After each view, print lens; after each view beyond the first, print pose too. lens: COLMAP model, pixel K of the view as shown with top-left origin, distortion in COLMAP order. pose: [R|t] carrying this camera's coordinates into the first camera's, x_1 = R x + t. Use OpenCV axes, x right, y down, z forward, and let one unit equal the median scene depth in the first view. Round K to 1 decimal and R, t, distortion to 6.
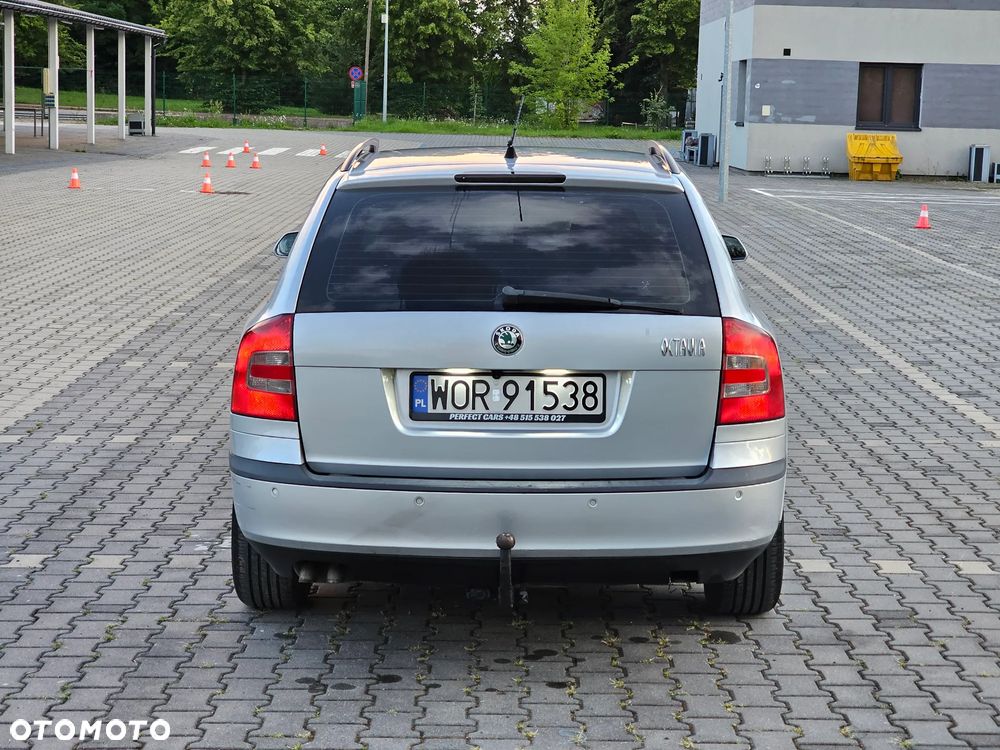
lens RADIAL K [[1913.5, 0, 500.0], [0, 1913.5, 375.0], [0, 0, 1]] dist [0.028896, 0.293170]
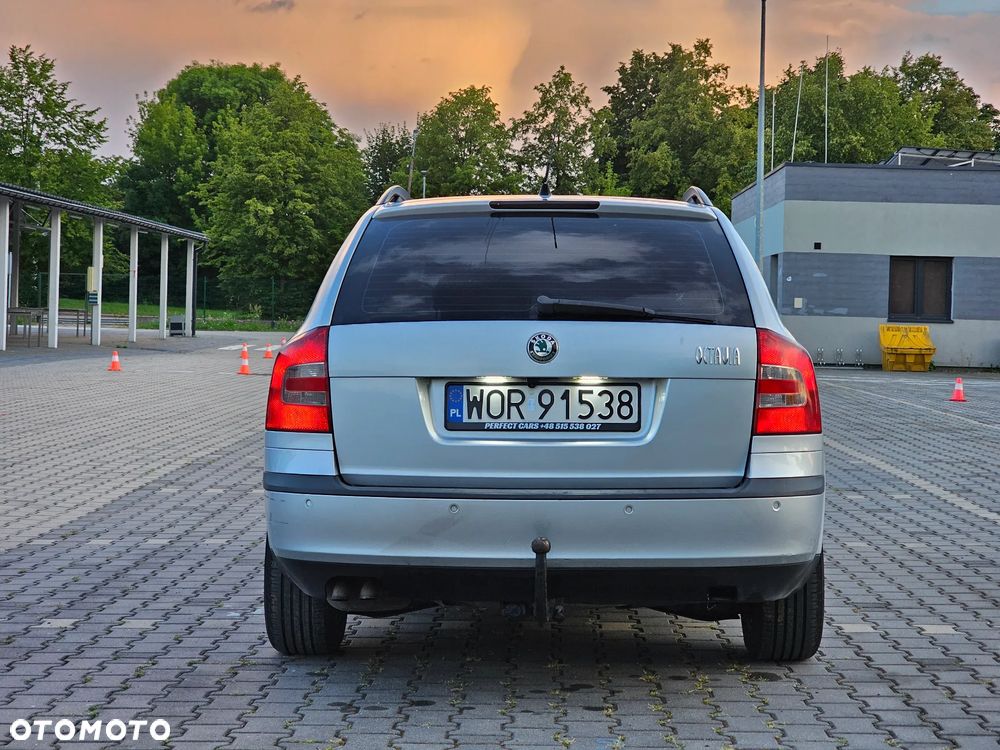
lens RADIAL K [[1913.5, 0, 500.0], [0, 1913.5, 375.0], [0, 0, 1]] dist [0.028896, 0.293170]
pose [[0.999830, -0.002279, -0.018304, 0.000012], [-0.000194, 0.990982, -0.133991, 0.112698], [0.018444, 0.133972, 0.990813, 0.006397]]
